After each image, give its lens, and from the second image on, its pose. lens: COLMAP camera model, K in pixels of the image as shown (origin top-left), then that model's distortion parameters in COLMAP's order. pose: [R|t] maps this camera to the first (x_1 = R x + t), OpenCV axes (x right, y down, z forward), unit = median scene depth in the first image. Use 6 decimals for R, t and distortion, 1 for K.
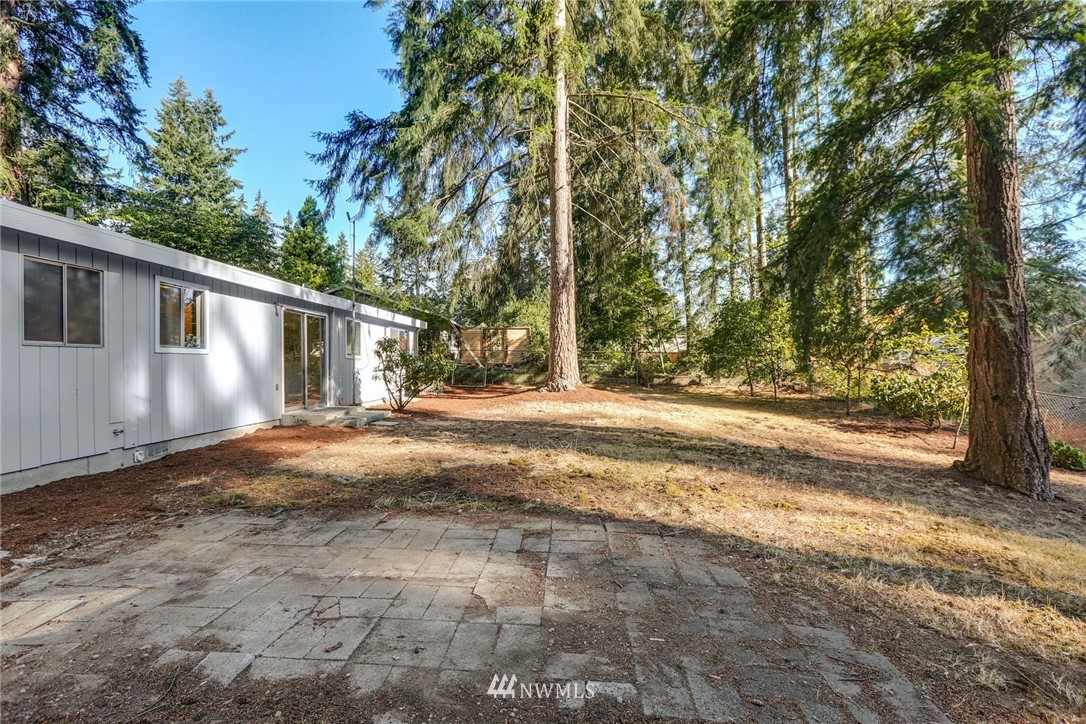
lens RADIAL K [[523.1, 0, 543.0], [0, 523.1, 362.0], [0, 0, 1]] dist [-0.048518, 0.020045]
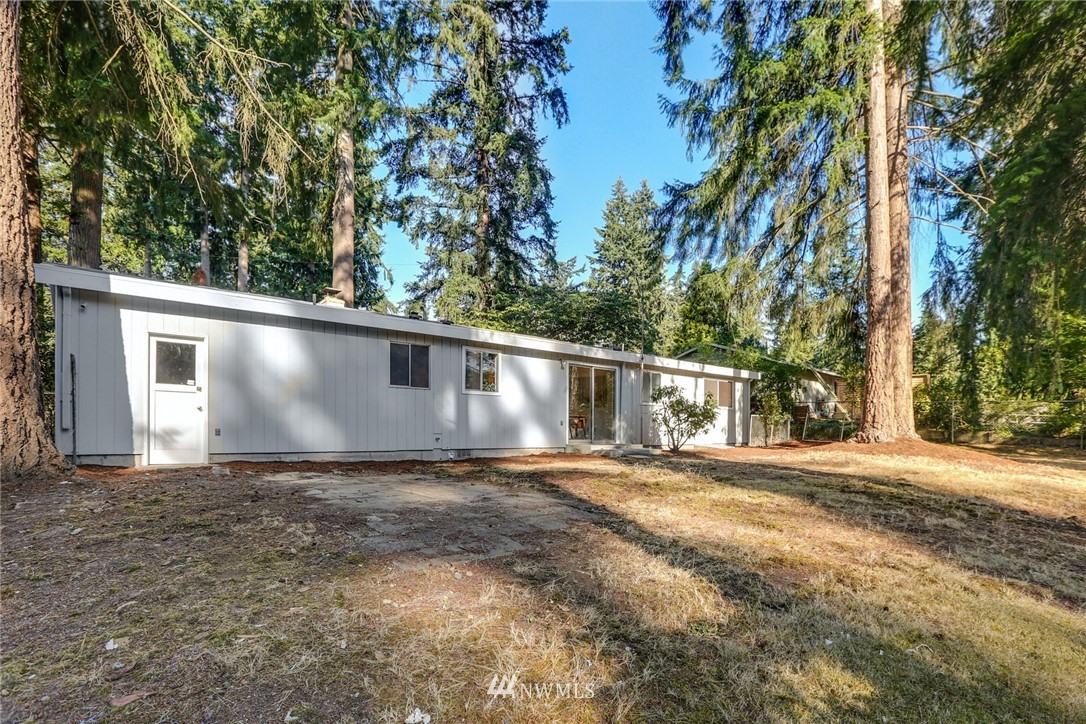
lens RADIAL K [[552.6, 0, 542.5], [0, 552.6, 422.2], [0, 0, 1]] dist [-0.000651, 0.000012]
pose [[0.690961, 0.011998, -0.722793, 0.343521], [-0.017549, 0.999846, -0.000180, 0.034330], [0.722679, 0.012808, 0.691065, -0.012994]]
